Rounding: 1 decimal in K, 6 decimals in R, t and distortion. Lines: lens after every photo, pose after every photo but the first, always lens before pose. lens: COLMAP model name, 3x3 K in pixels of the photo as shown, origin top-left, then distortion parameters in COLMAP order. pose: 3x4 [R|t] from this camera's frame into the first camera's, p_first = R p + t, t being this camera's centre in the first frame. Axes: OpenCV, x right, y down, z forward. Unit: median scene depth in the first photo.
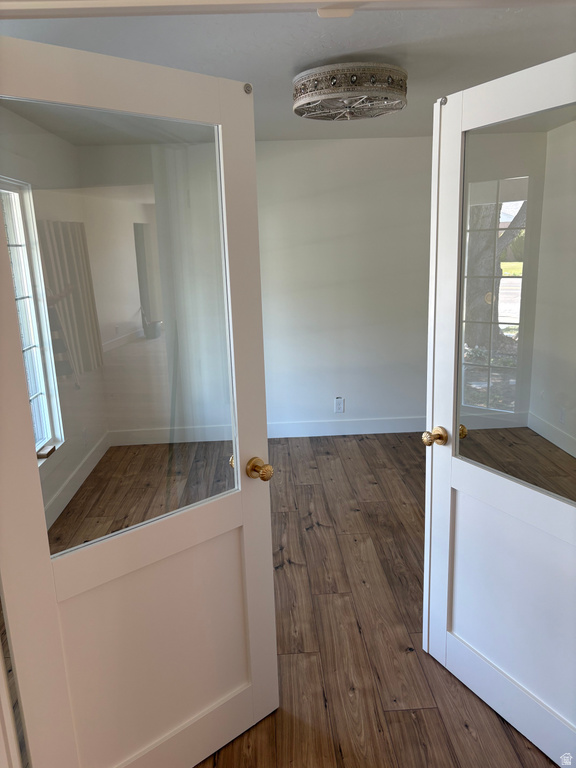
lens RADIAL K [[579.8, 0, 287.3], [0, 579.8, 383.8], [0, 0, 1]] dist [0.048709, -0.032949]
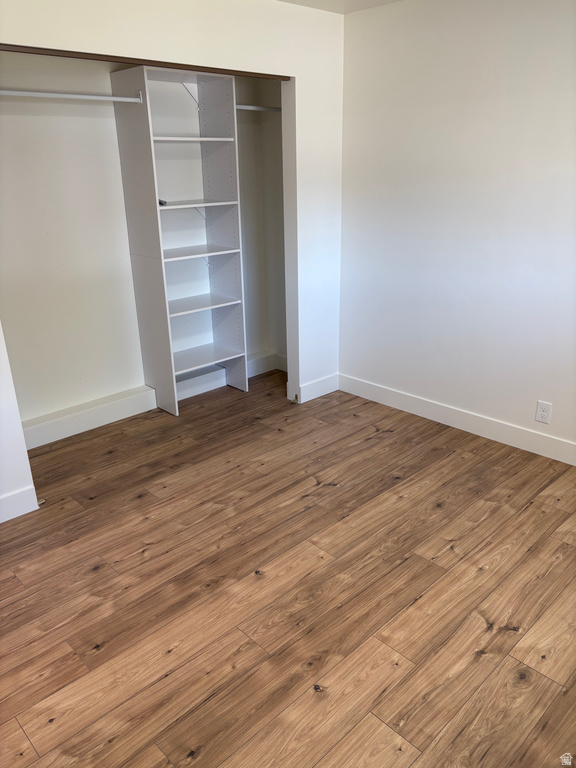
lens RADIAL K [[579.8, 0, 288.6], [0, 579.8, 384.6], [0, 0, 1]] dist [0.048709, -0.032949]
pose [[-0.654506, -0.235331, 0.718499, -0.274961], [0.205474, 0.859191, 0.468585, -0.328606], [-0.727601, 0.454324, -0.513991, 1.390103]]
